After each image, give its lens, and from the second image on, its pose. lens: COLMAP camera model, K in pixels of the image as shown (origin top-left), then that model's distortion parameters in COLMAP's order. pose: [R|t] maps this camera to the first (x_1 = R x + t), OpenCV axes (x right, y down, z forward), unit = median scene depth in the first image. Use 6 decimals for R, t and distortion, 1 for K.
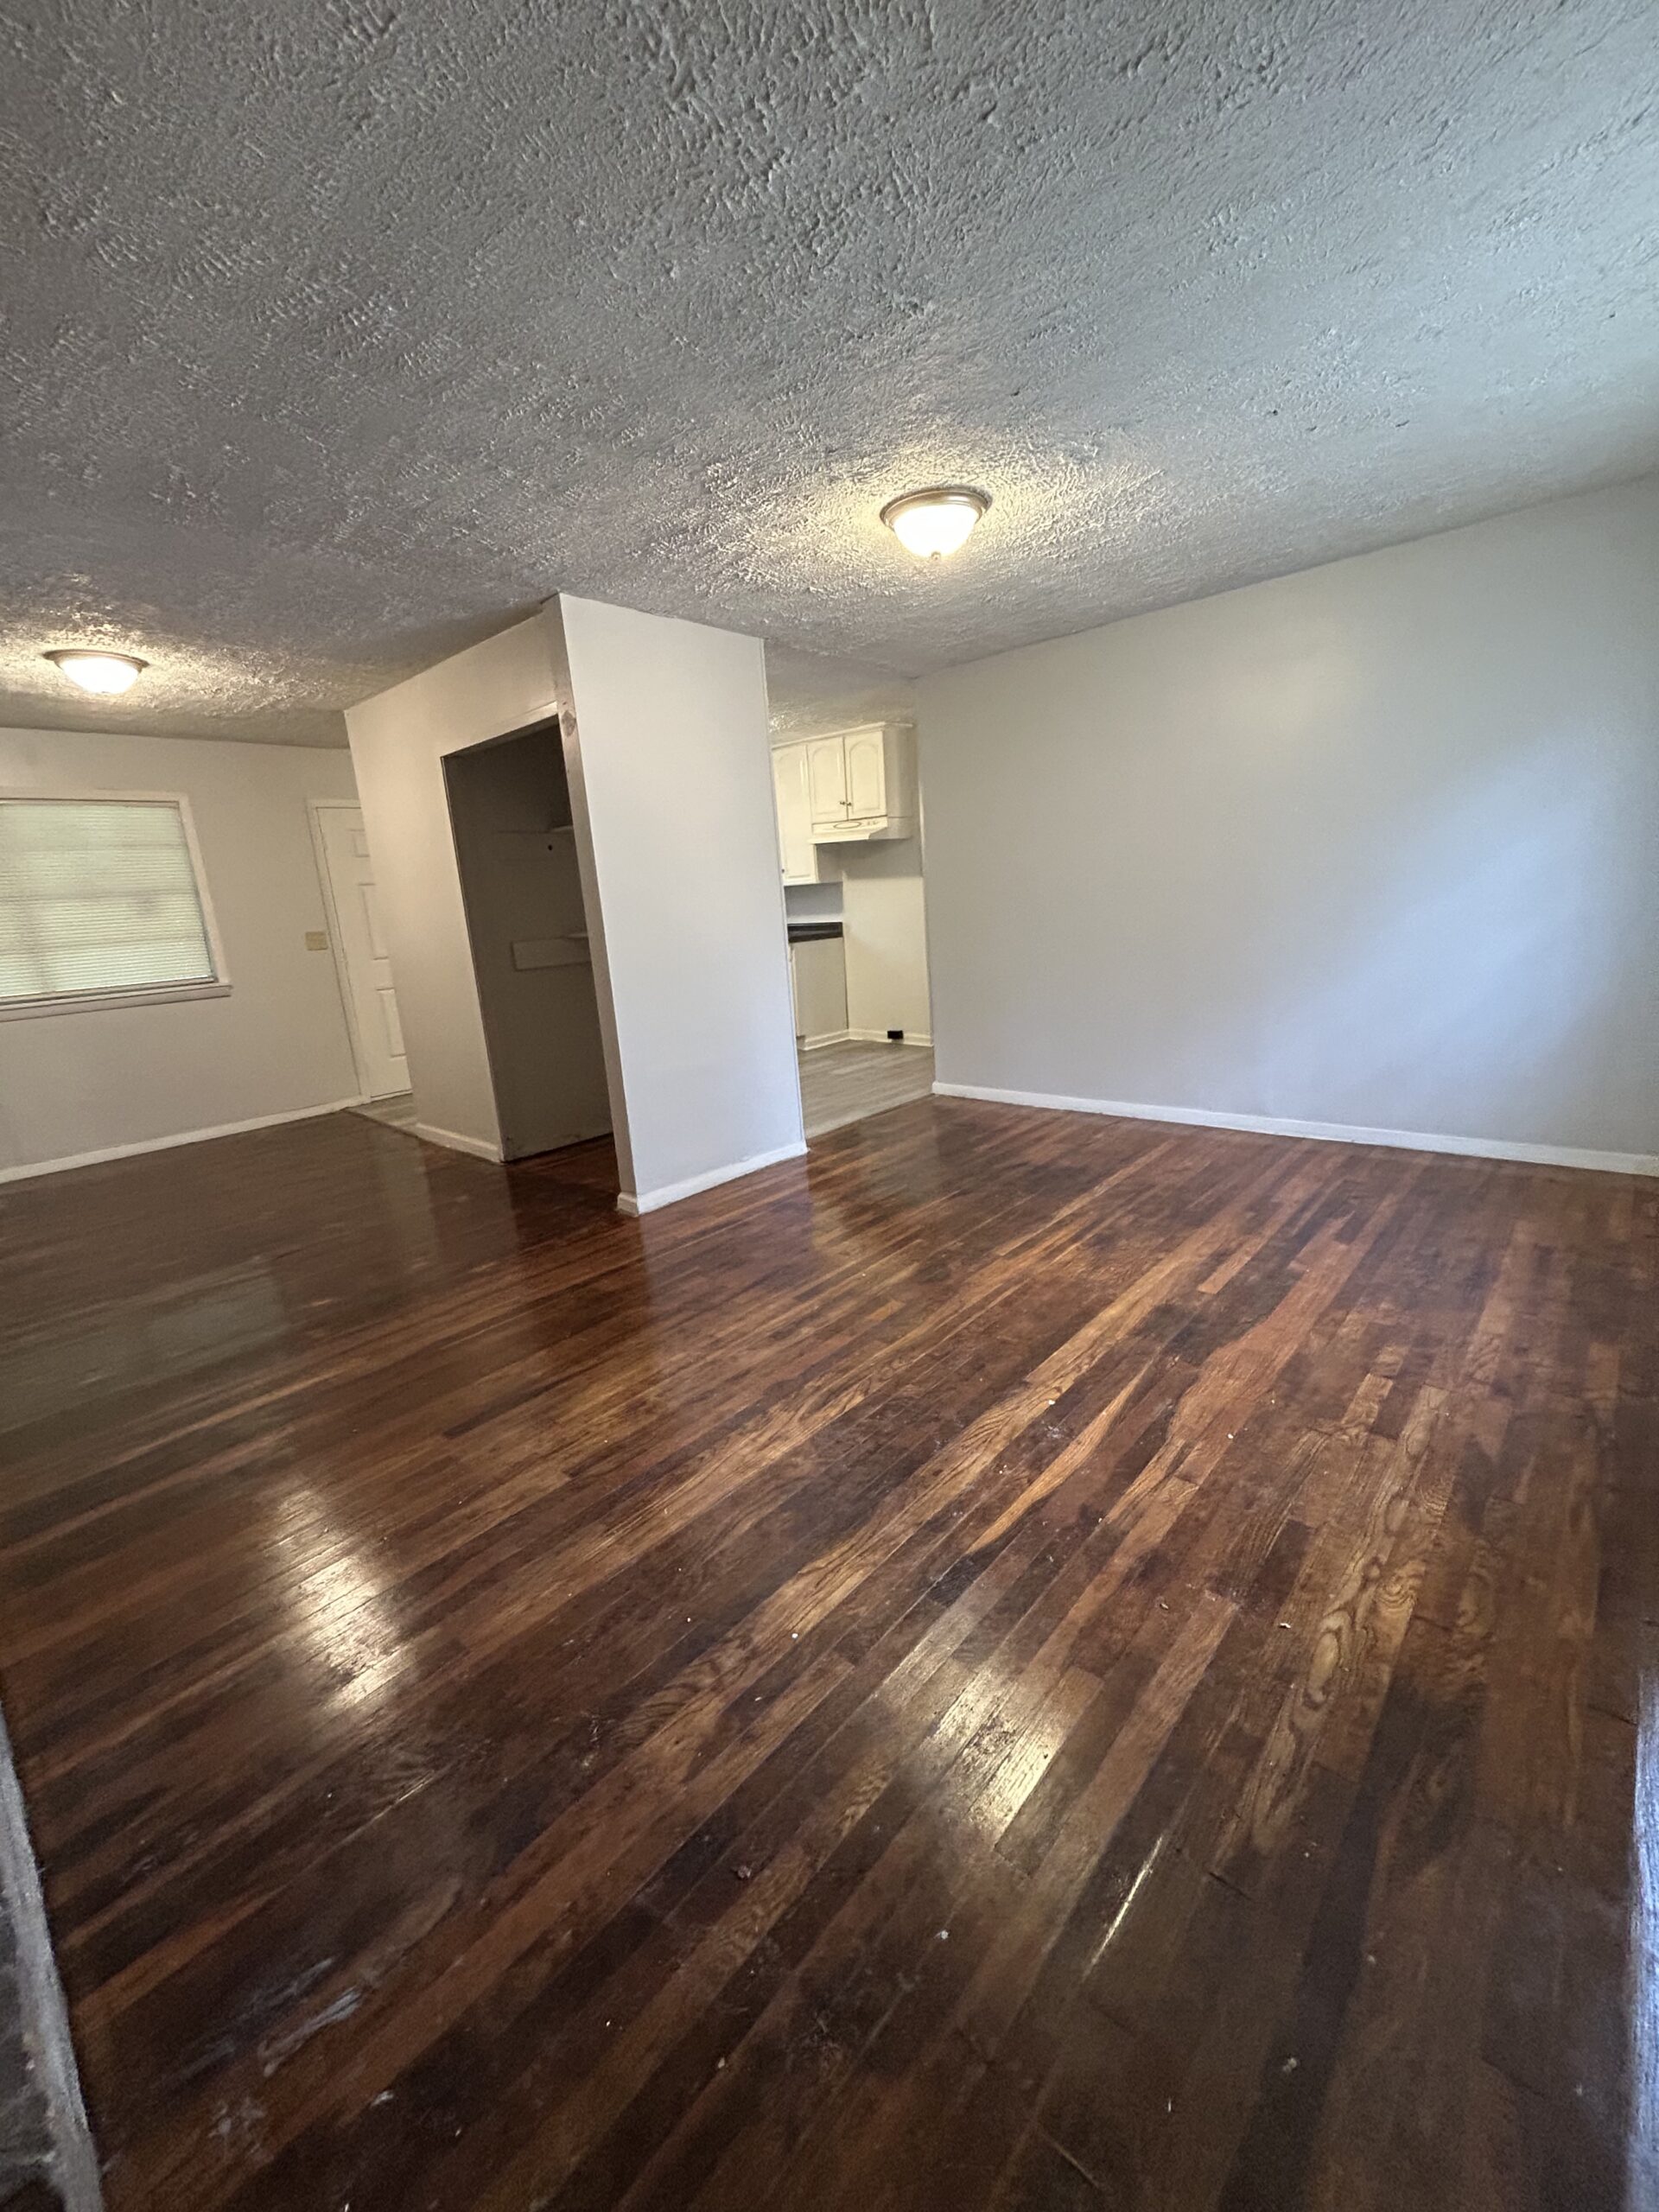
lens RADIAL K [[902.1, 0, 829.5], [0, 902.1, 1106.0], [0, 0, 1]] dist [-0.007552, 0.007829]
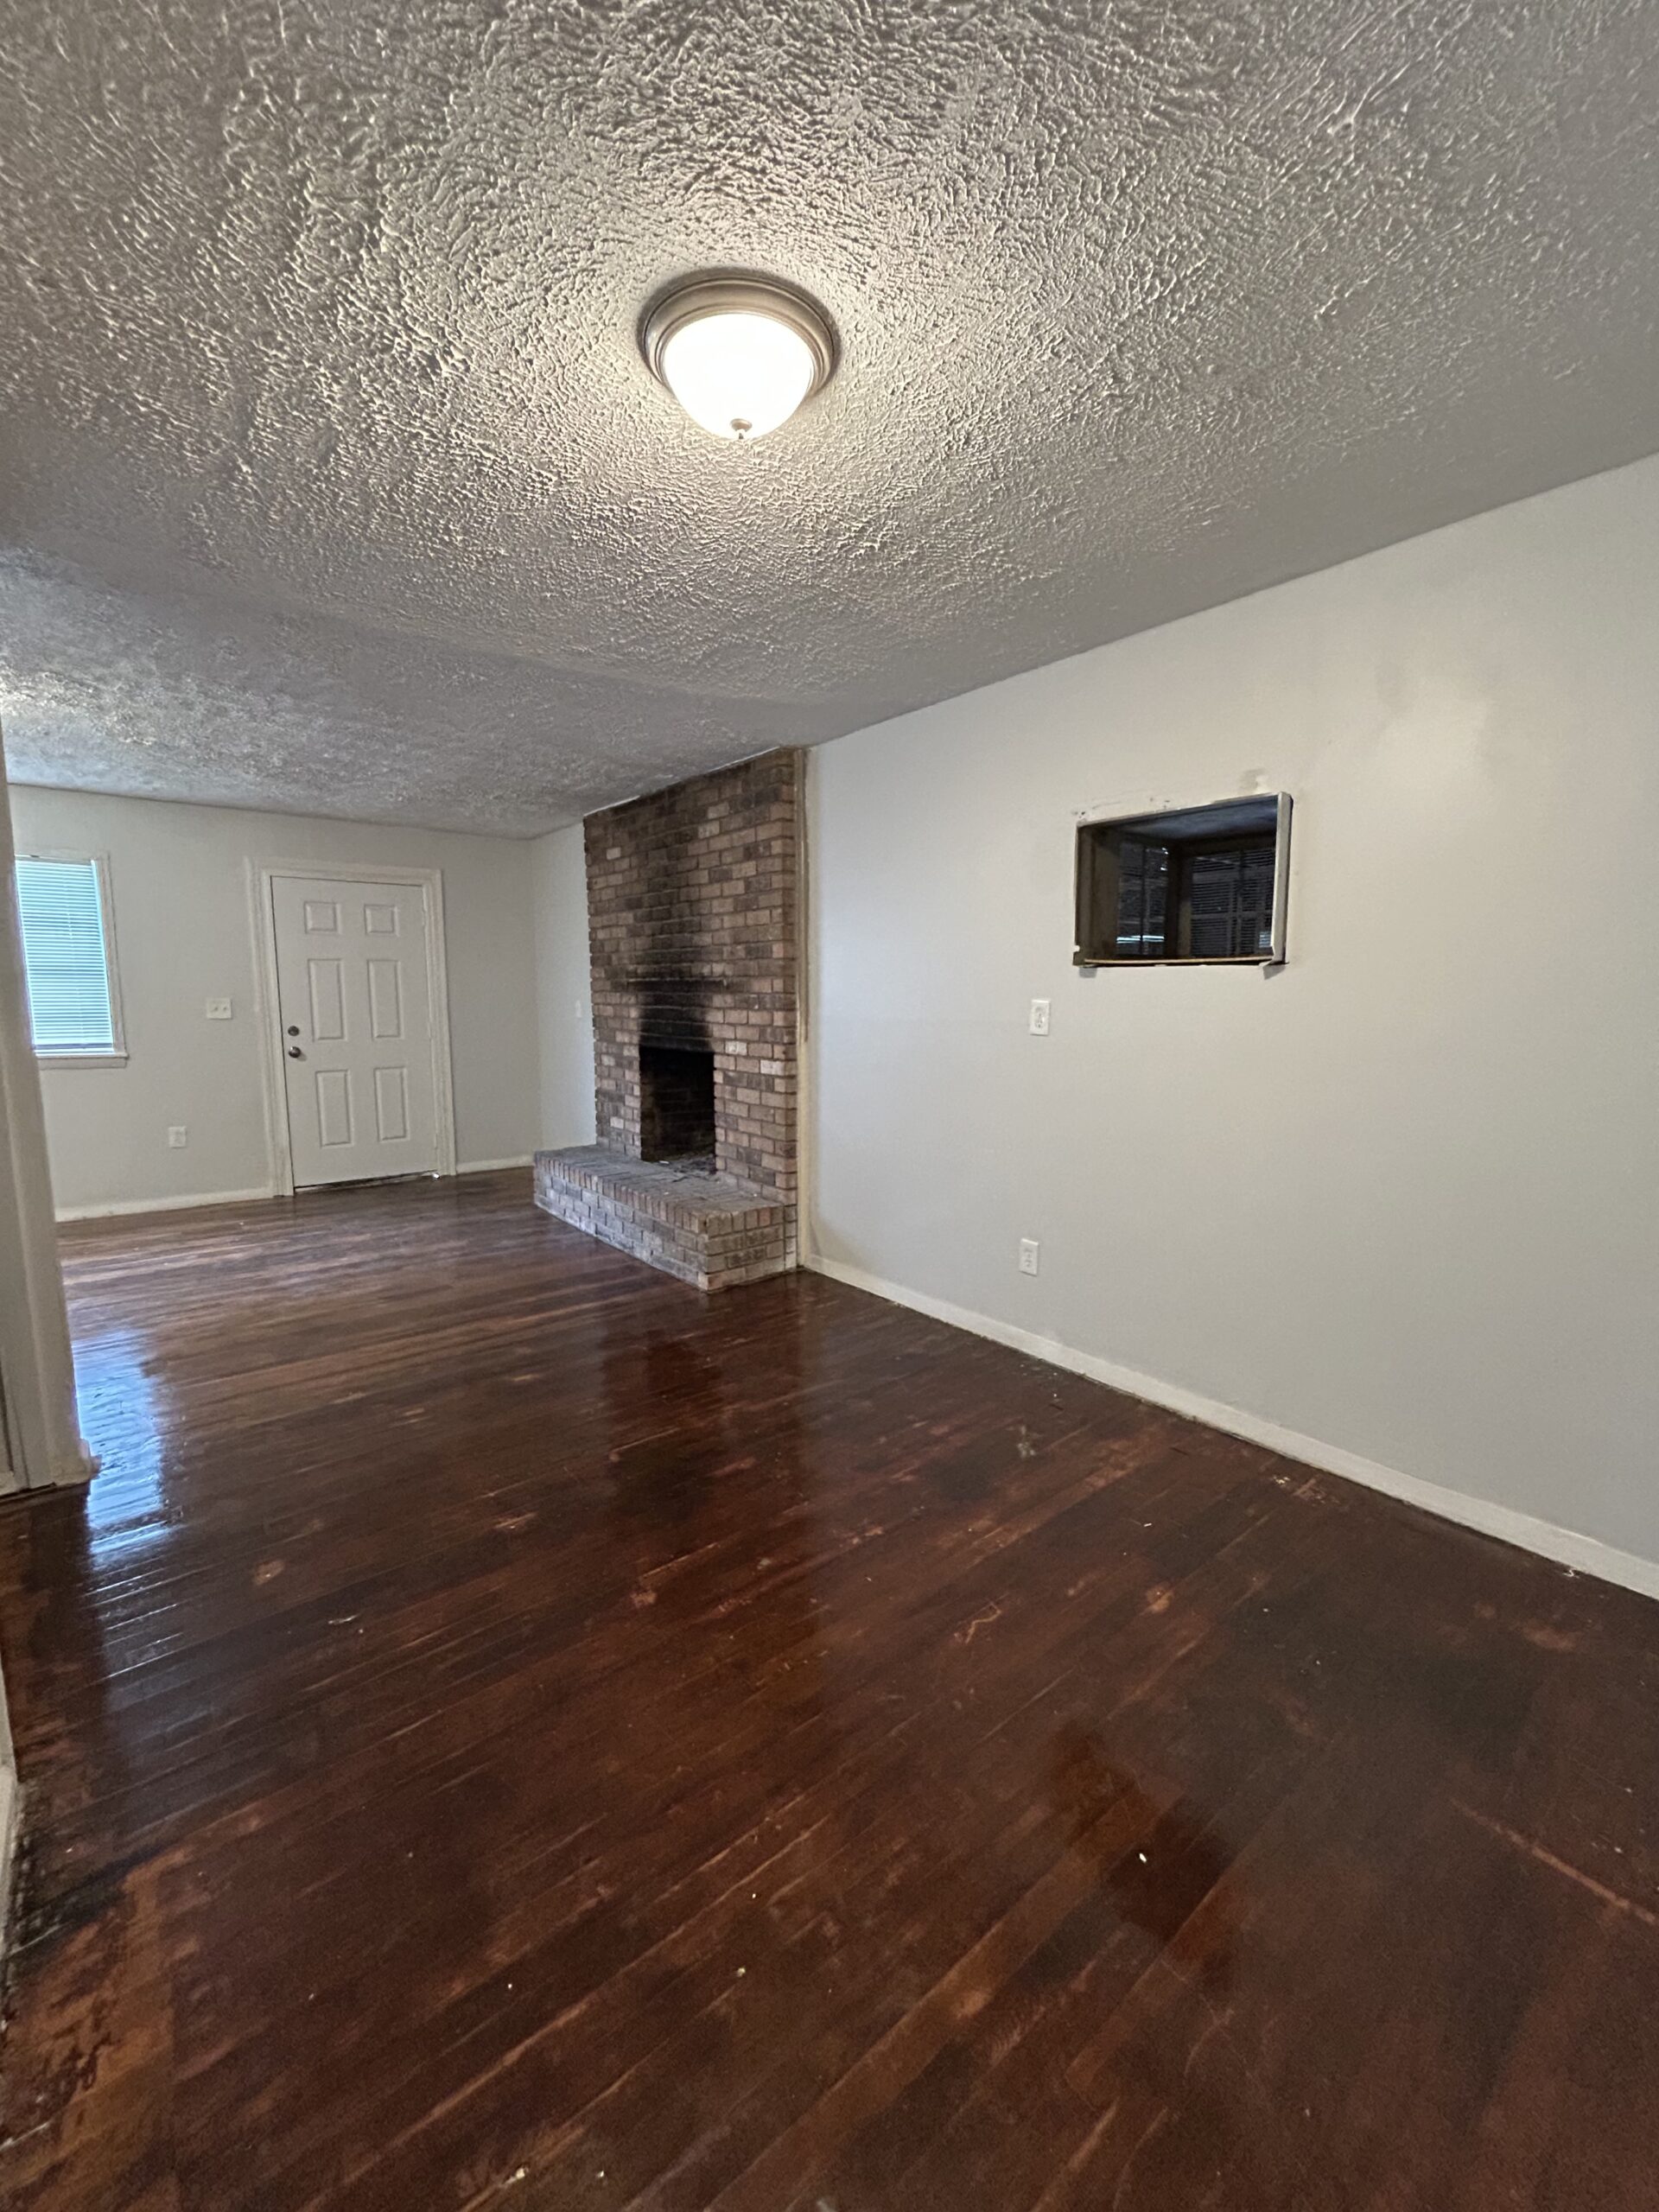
lens RADIAL K [[902.1, 0, 829.5], [0, 902.1, 1106.0], [0, 0, 1]] dist [-0.007552, 0.007829]
pose [[-0.986277, 0.046430, 0.158437, -0.975337], [0.099041, 0.934185, 0.342768, -0.334915], [-0.132095, 0.353756, -0.925963, 1.614901]]
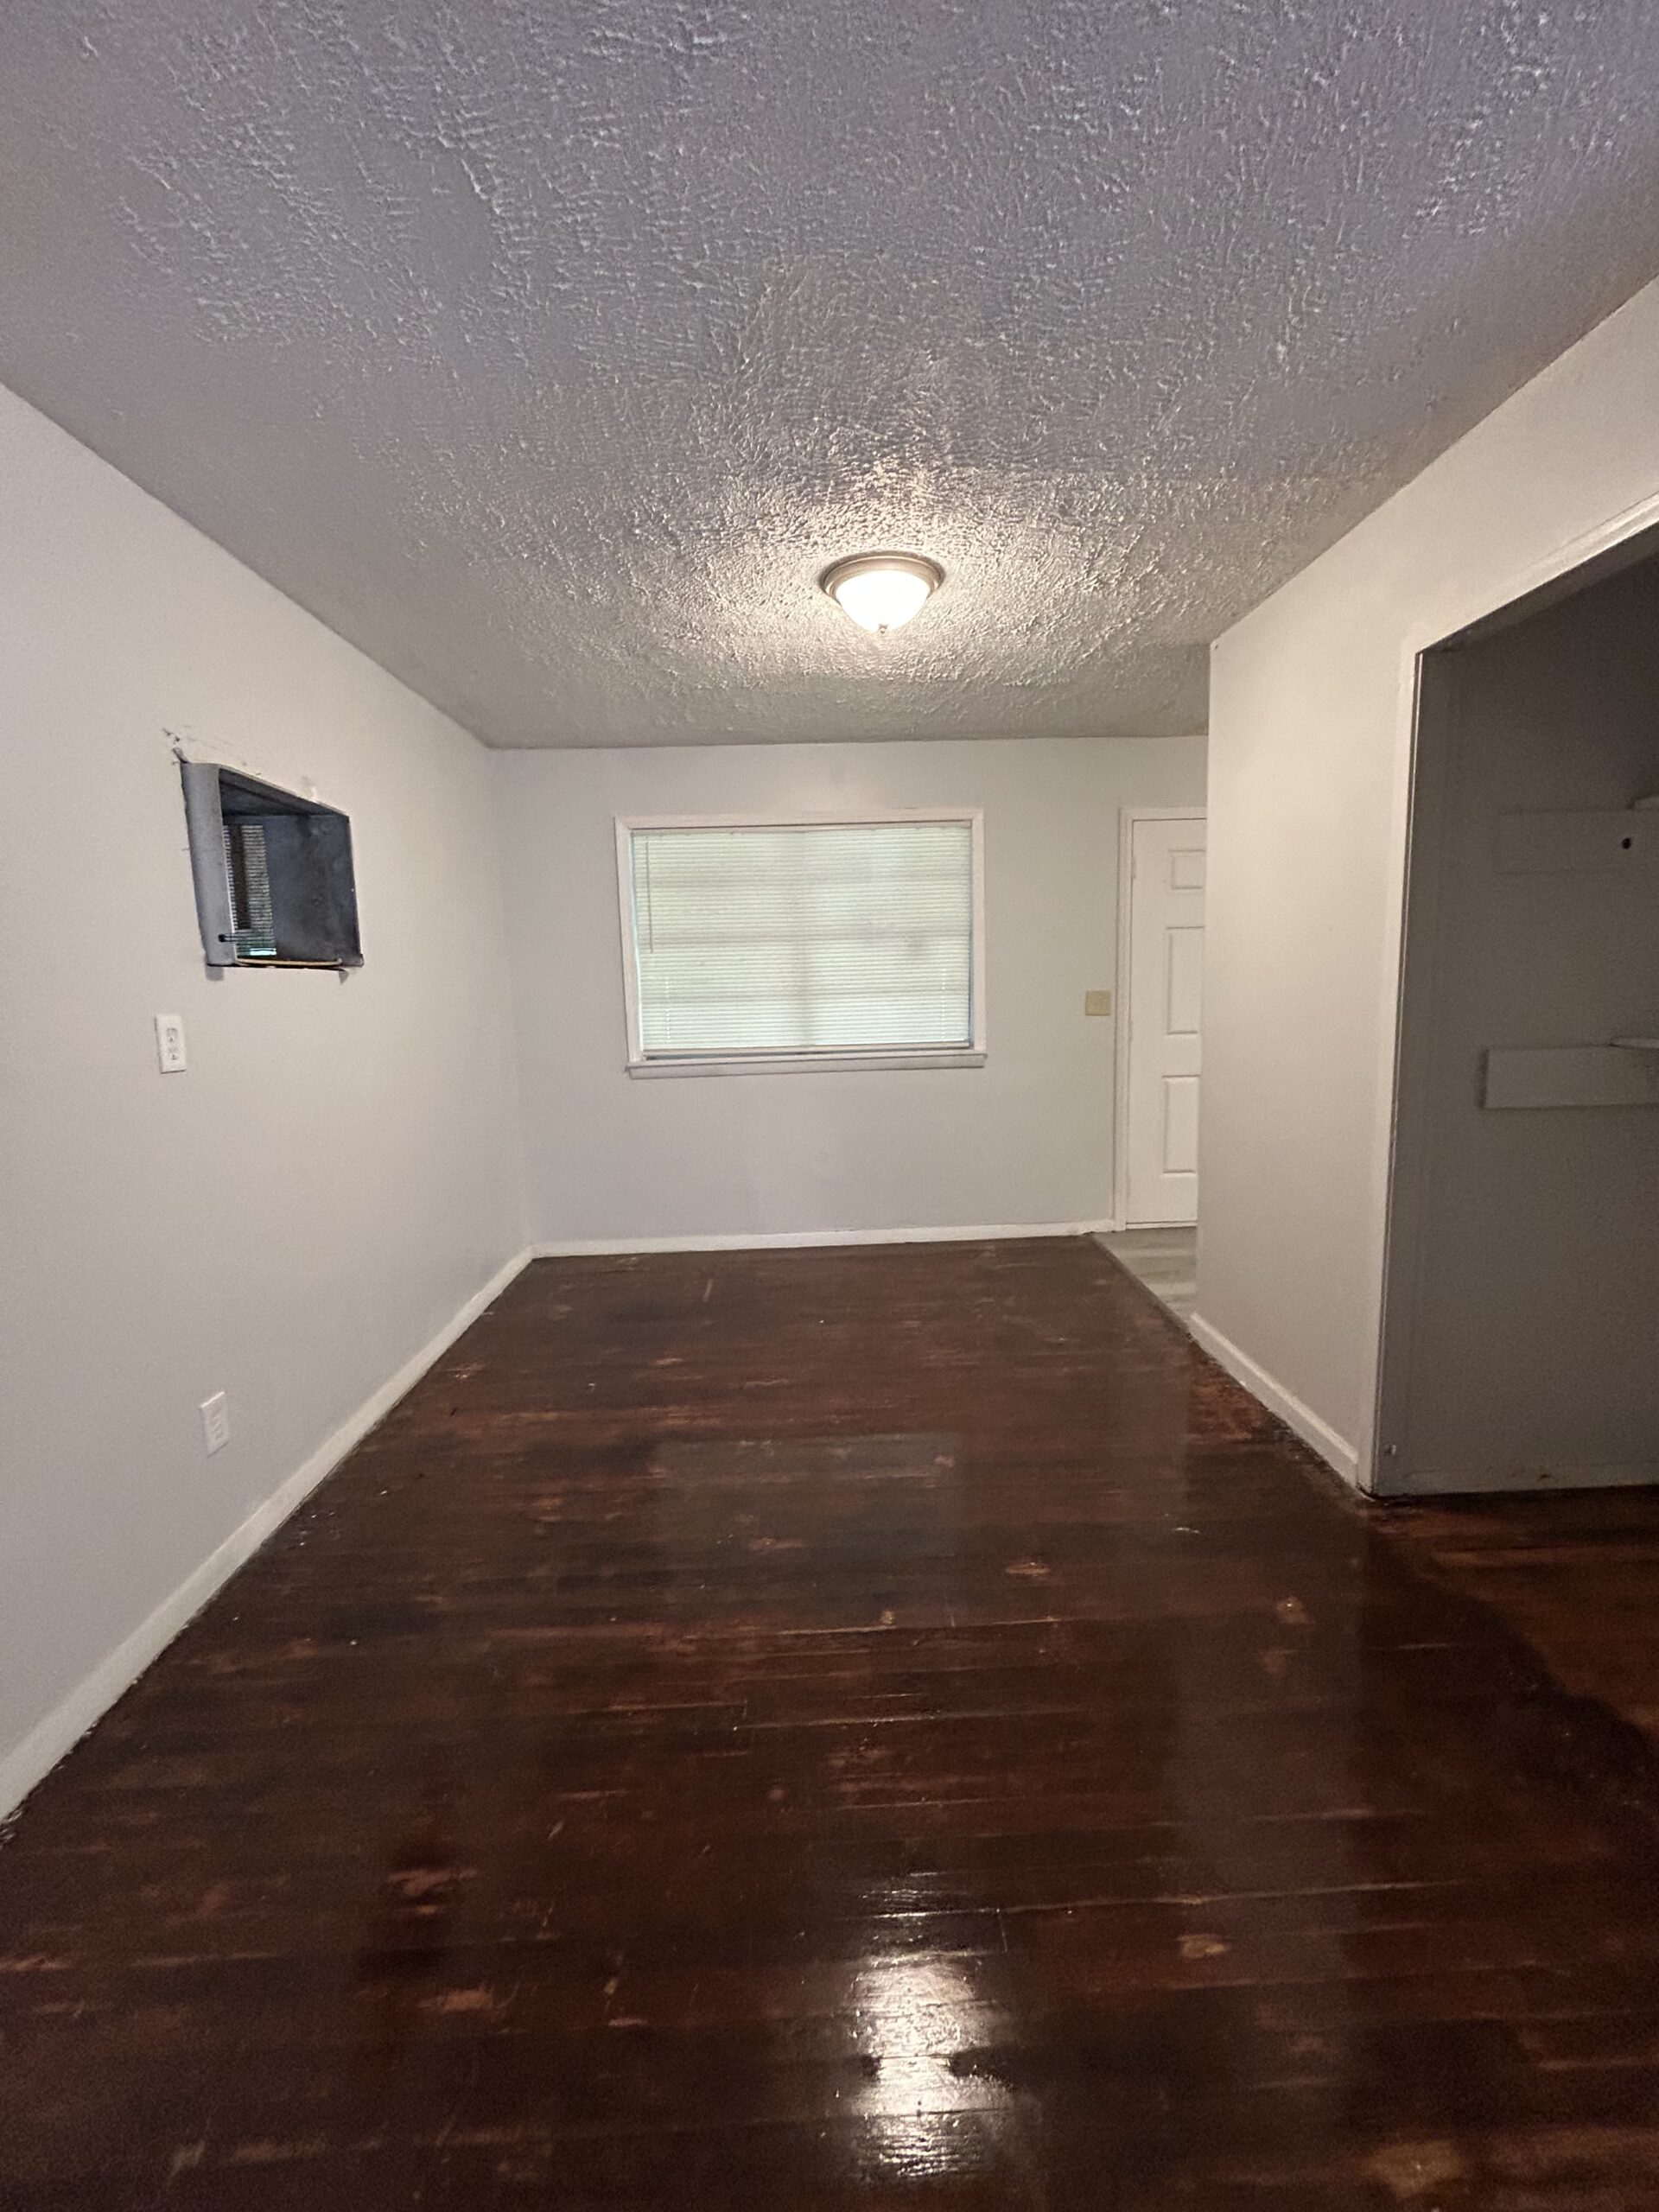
lens RADIAL K [[902.1, 0, 829.5], [0, 902.1, 1106.0], [0, 0, 1]] dist [-0.007552, 0.007829]
pose [[0.700039, 0.145527, -0.699119, -0.350679], [-0.183212, 0.982846, 0.021134, -0.134225], [0.690202, 0.113292, 0.714693, 0.593659]]
